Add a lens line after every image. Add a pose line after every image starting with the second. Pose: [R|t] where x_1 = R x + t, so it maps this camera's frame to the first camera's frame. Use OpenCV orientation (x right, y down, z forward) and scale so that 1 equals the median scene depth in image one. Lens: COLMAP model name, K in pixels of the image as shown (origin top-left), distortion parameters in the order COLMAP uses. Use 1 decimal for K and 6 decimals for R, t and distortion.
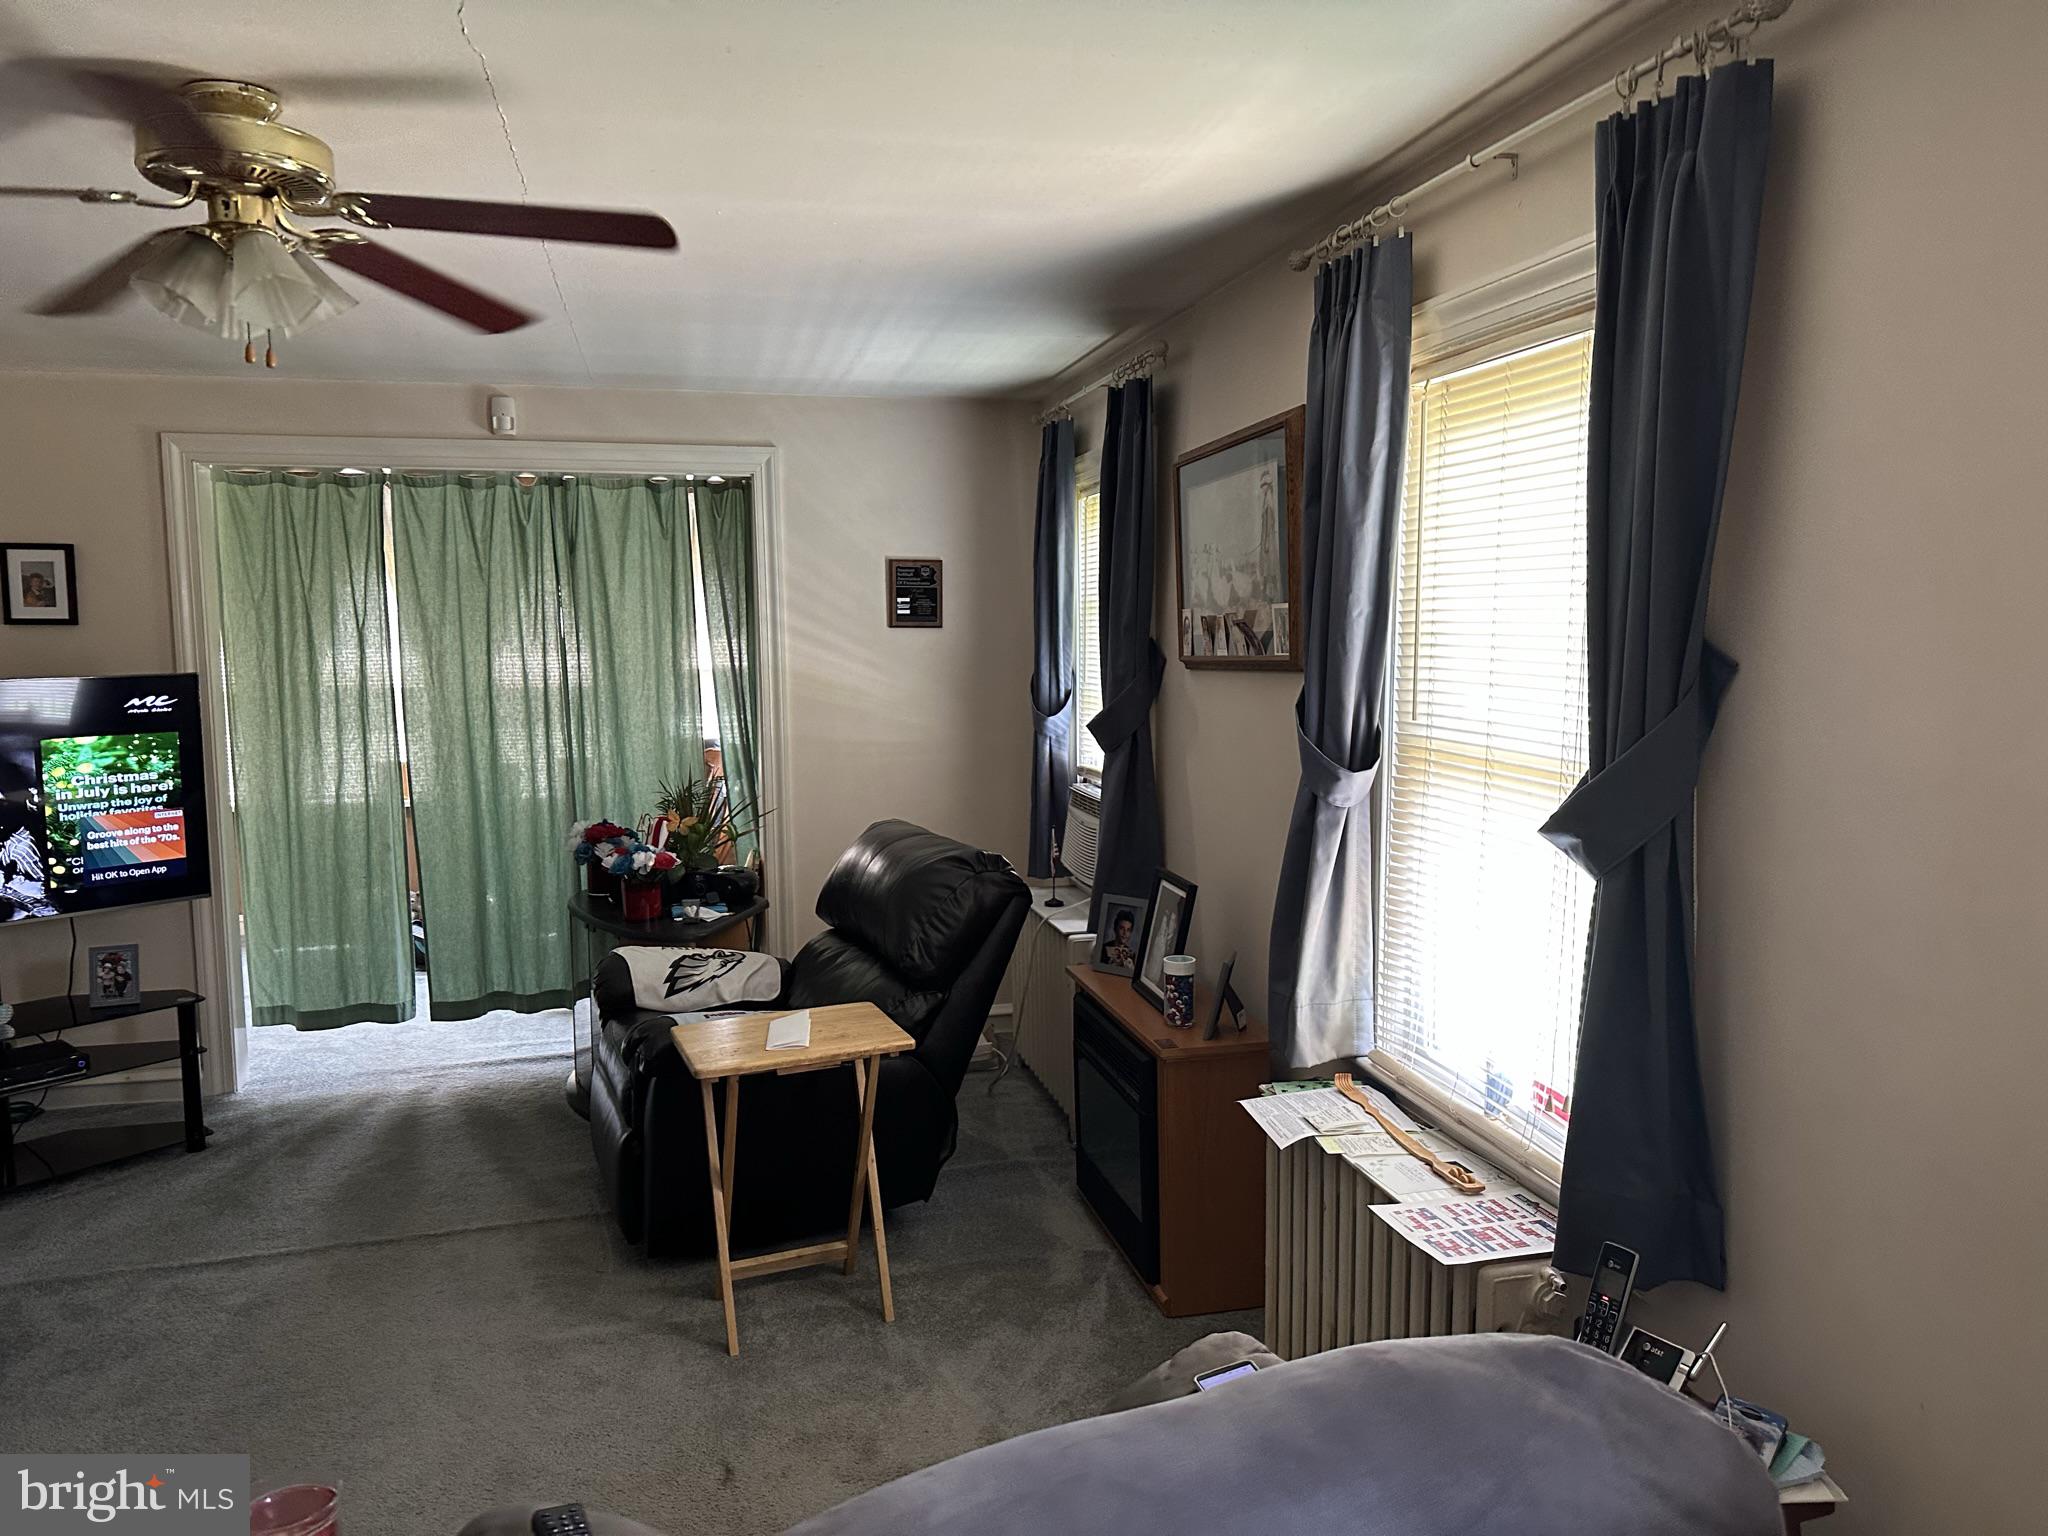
lens RADIAL K [[1441.4, 0, 1024.0], [0, 1441.4, 768.0], [0, 0, 1]] dist [0.145889, -0.215786]
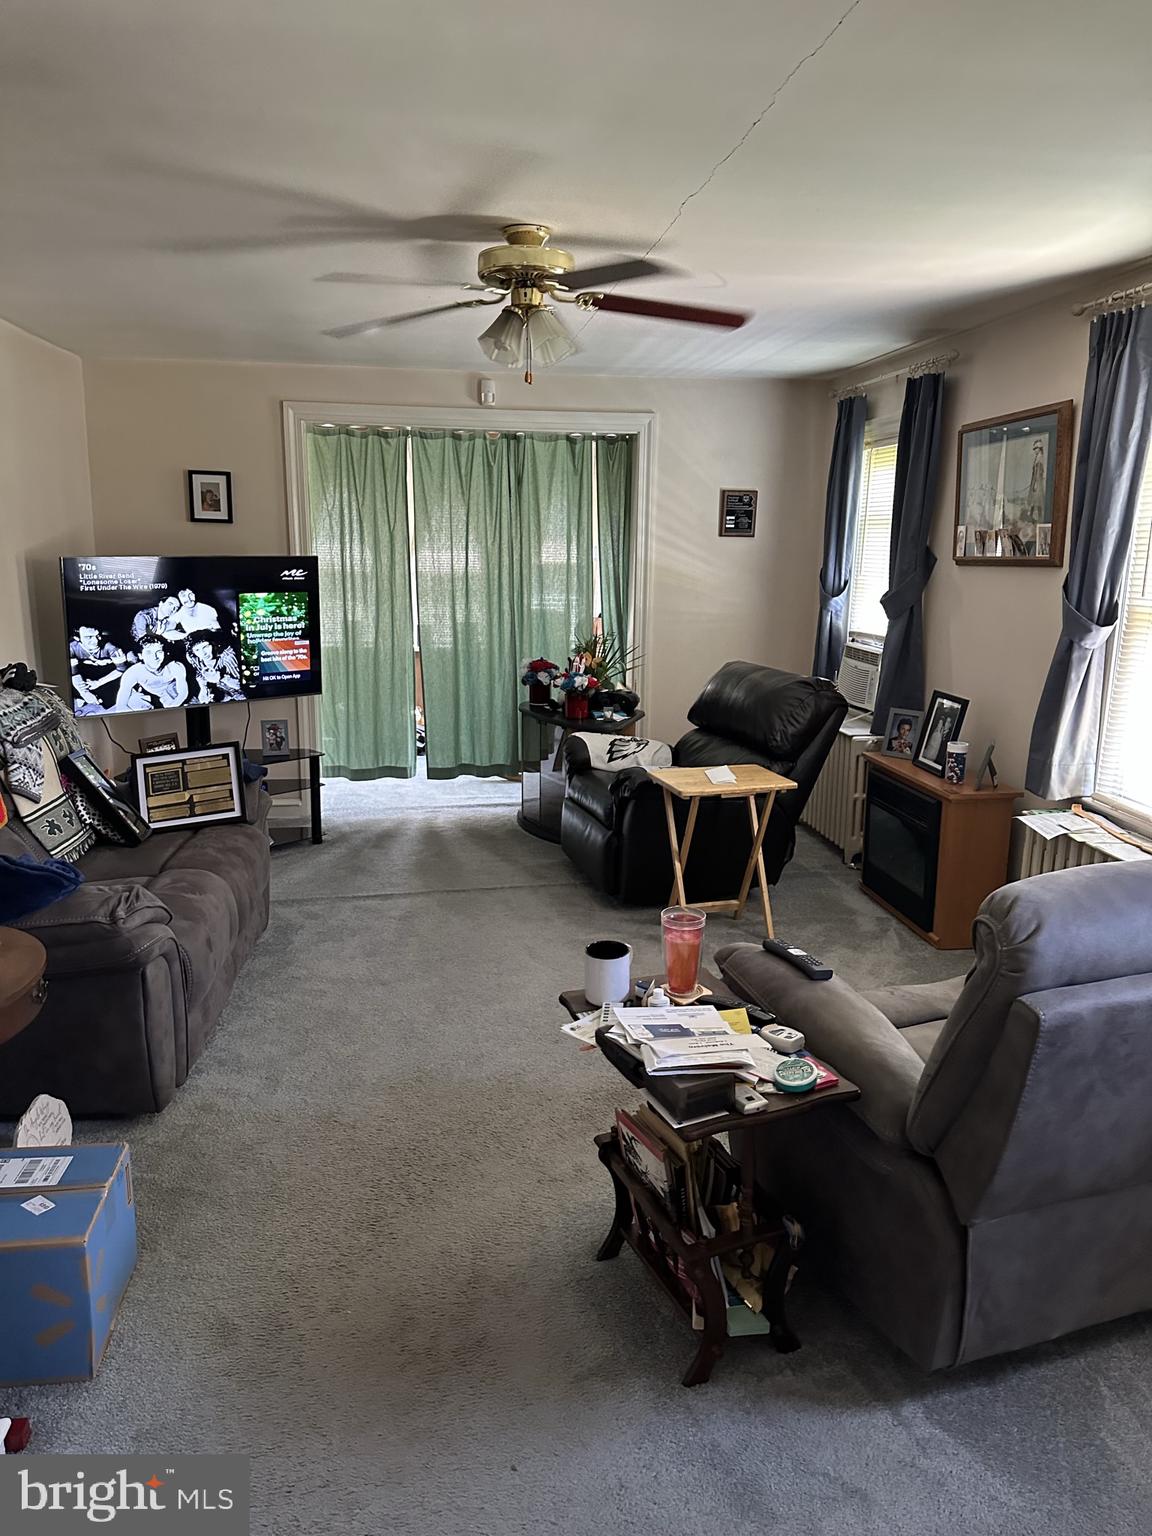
lens RADIAL K [[1081.1, 0, 588.1], [0, 1081.1, 764.2], [0, 0, 1]] dist [0.145889, -0.215786]
pose [[0.996028, 0.038818, -0.080134, -0.159167], [-0.029957, 0.993595, 0.108958, 0.024237], [0.083850, -0.106124, 0.990811, -0.208339]]
